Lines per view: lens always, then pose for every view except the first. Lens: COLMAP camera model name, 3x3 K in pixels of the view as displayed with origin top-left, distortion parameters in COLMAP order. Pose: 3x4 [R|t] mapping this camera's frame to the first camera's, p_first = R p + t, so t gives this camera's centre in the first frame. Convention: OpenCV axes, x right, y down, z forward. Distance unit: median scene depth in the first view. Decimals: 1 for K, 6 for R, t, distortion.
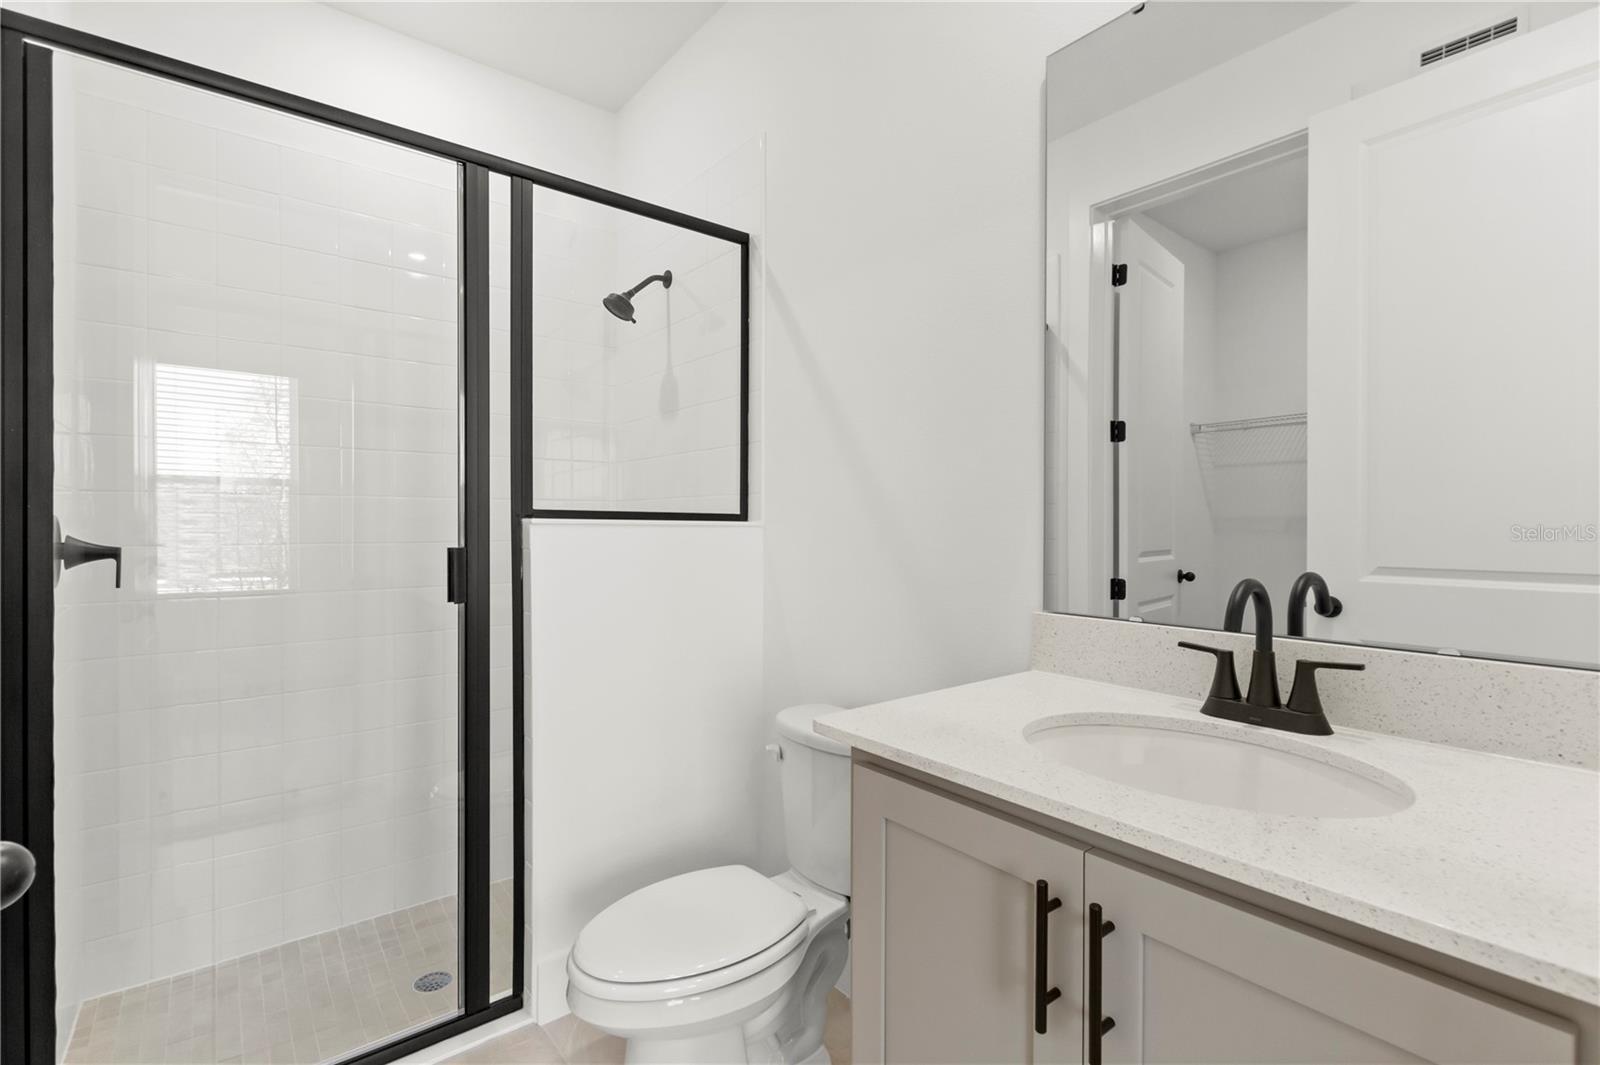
lens RADIAL K [[729.2, 0, 800.0], [0, 729.2, 532.5], [0, 0, 1]] dist [0.002481, 0.000088]
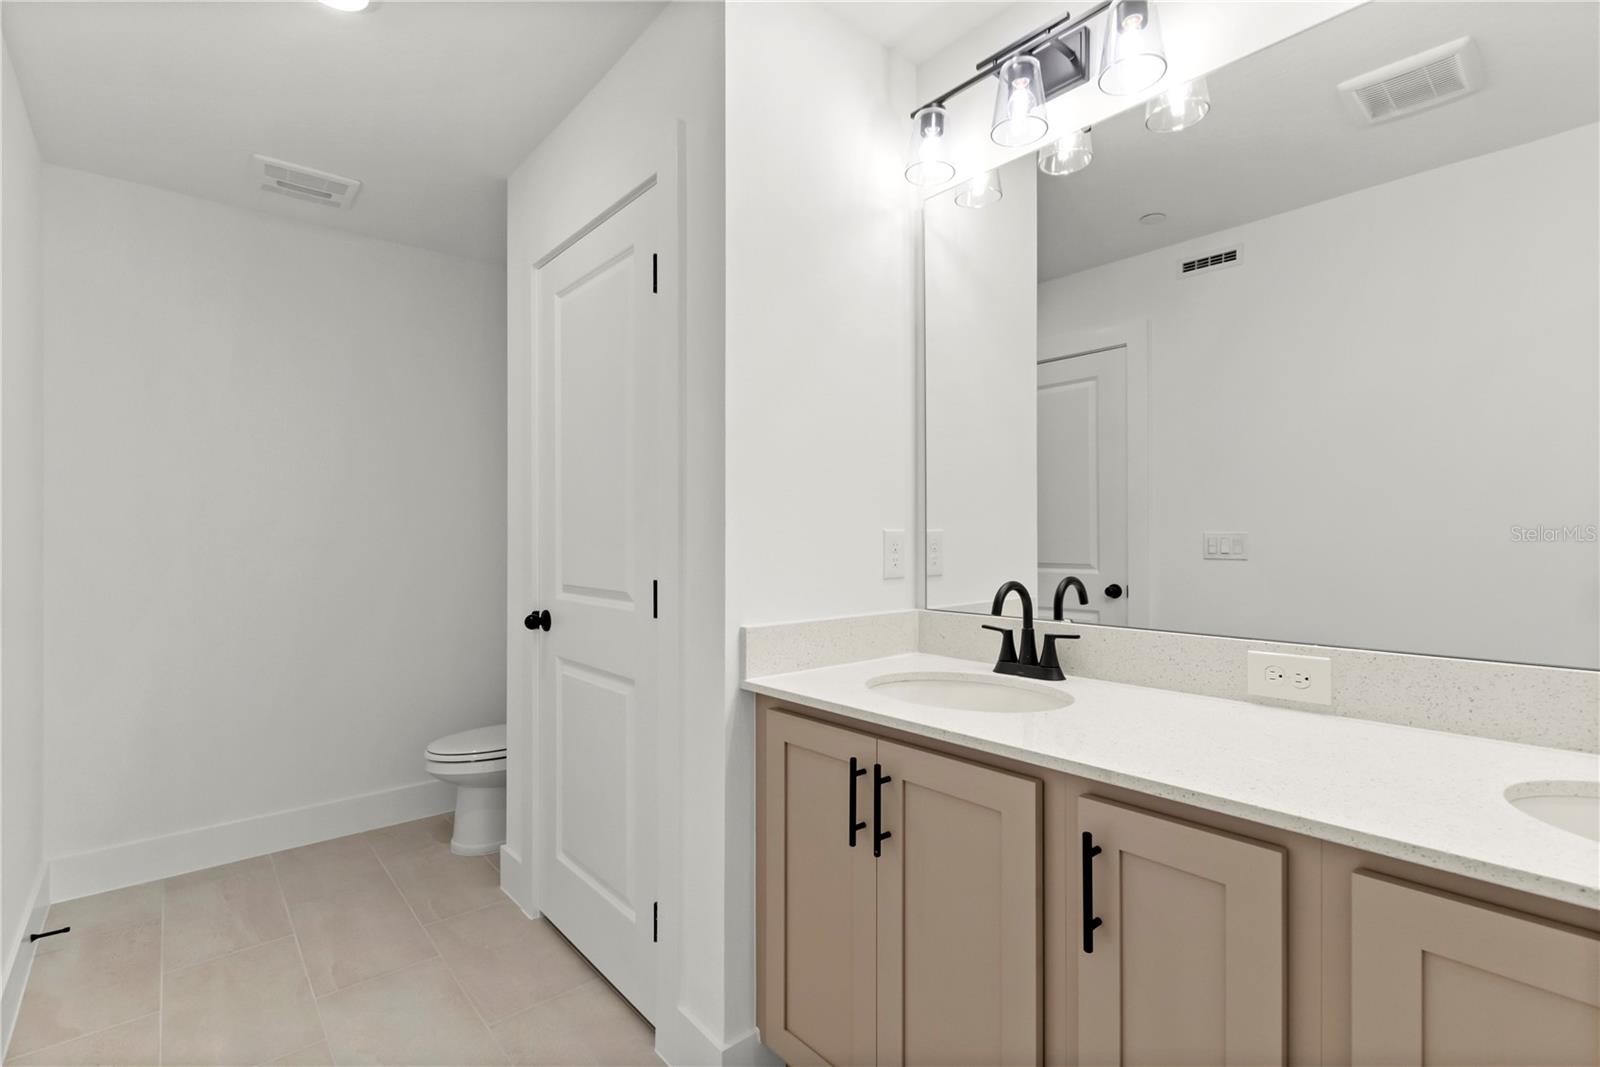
lens RADIAL K [[729.2, 0, 800.0], [0, 729.2, 533.5], [0, 0, 1]] dist [0.002481, 0.000088]
pose [[0.999329, -0.003062, 0.036499, 0.111808], [0.003950, 0.999697, -0.024283, 0.000485], [-0.036414, 0.024411, 0.999039, -0.513865]]
